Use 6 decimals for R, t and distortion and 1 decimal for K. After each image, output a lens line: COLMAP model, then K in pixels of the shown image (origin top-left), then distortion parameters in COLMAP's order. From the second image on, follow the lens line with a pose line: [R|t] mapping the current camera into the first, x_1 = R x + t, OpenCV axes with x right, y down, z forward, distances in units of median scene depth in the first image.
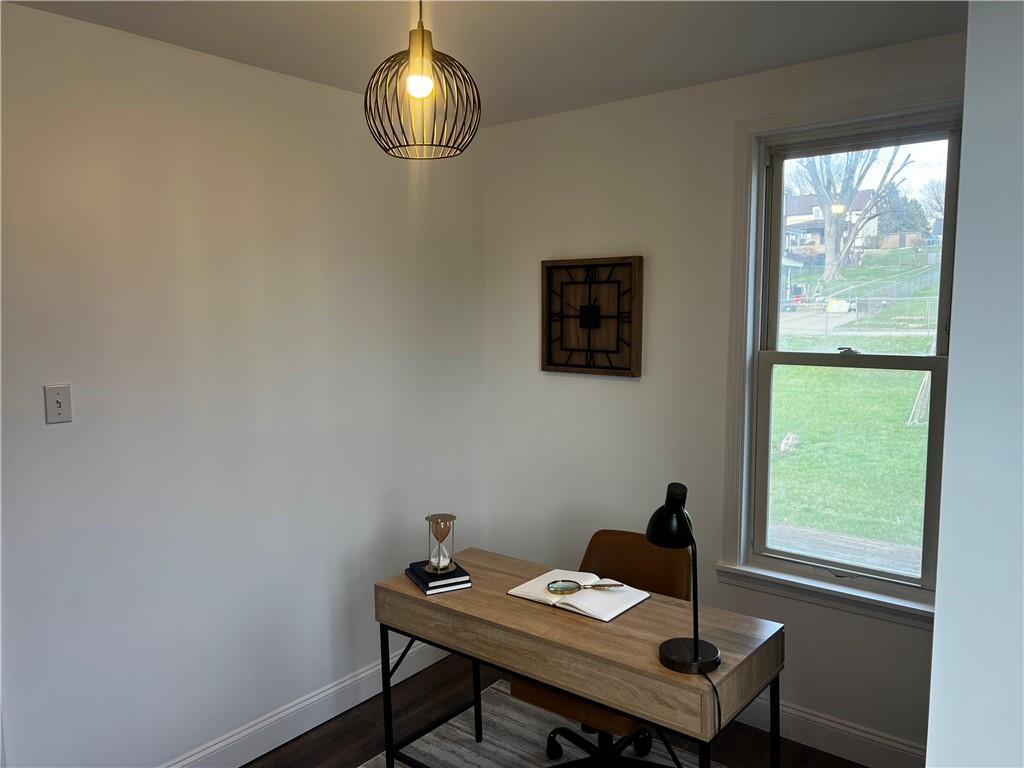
lens RADIAL K [[777.6, 0, 512.0], [0, 777.6, 384.0], [0, 0, 1]] dist [0.003919, -0.069493]
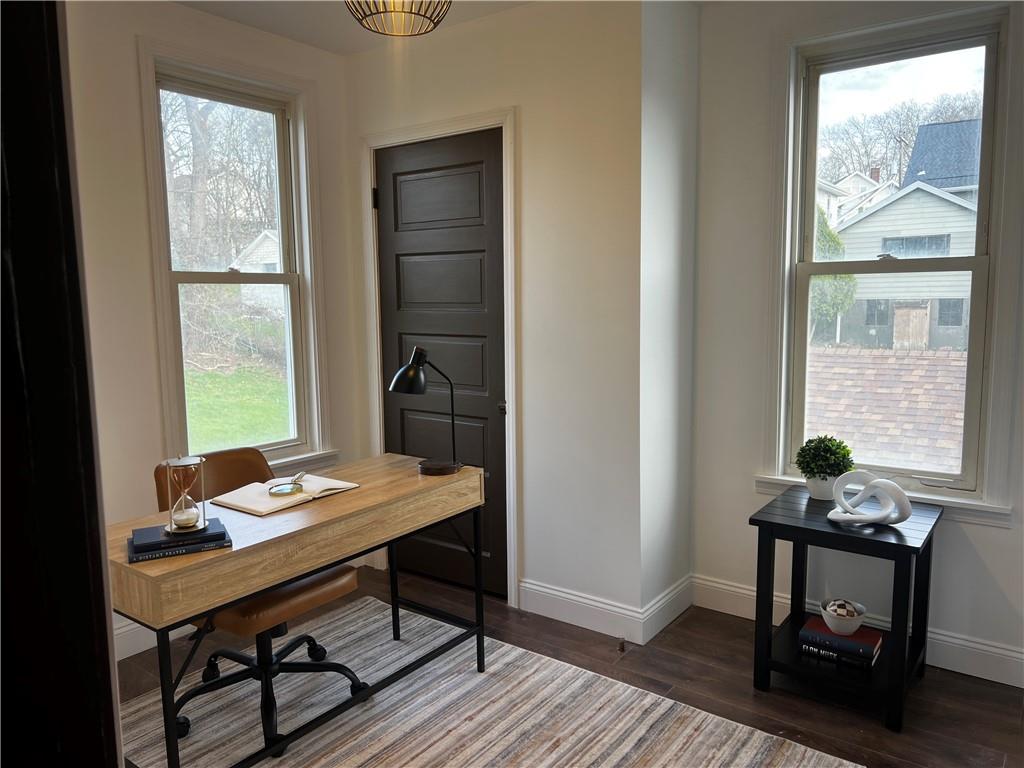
lens RADIAL K [[753.8, 0, 515.3], [0, 753.8, 392.5], [0, 0, 1]] dist [0.070865, -0.083882]
pose [[-0.066263, -0.119242, 0.990652, -0.670814], [0.111438, 0.985738, 0.126105, 0.037183], [-0.991560, 0.118753, -0.052030, 0.554543]]
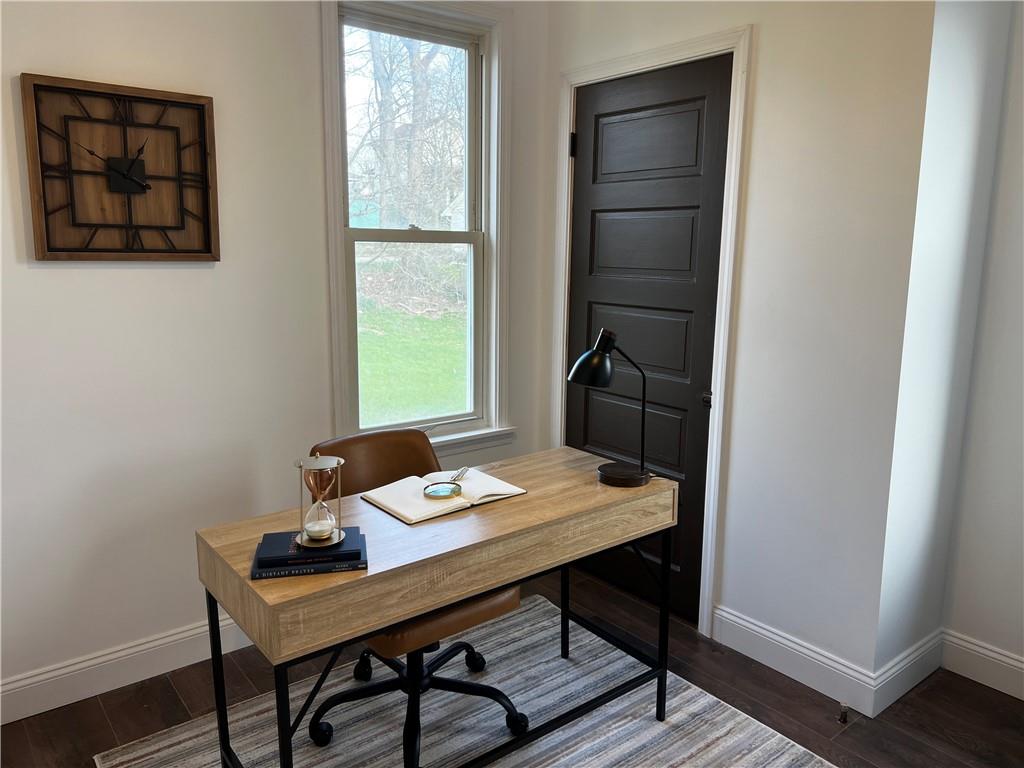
lens RADIAL K [[765.1, 0, 516.0], [0, 765.1, 381.9], [0, 0, 1]] dist [0.061898, -0.068853]
pose [[0.194722, -0.163083, 0.967206, -0.529935], [0.083728, 0.985246, 0.149268, 0.018864], [-0.977278, 0.051916, 0.205504, 0.552314]]
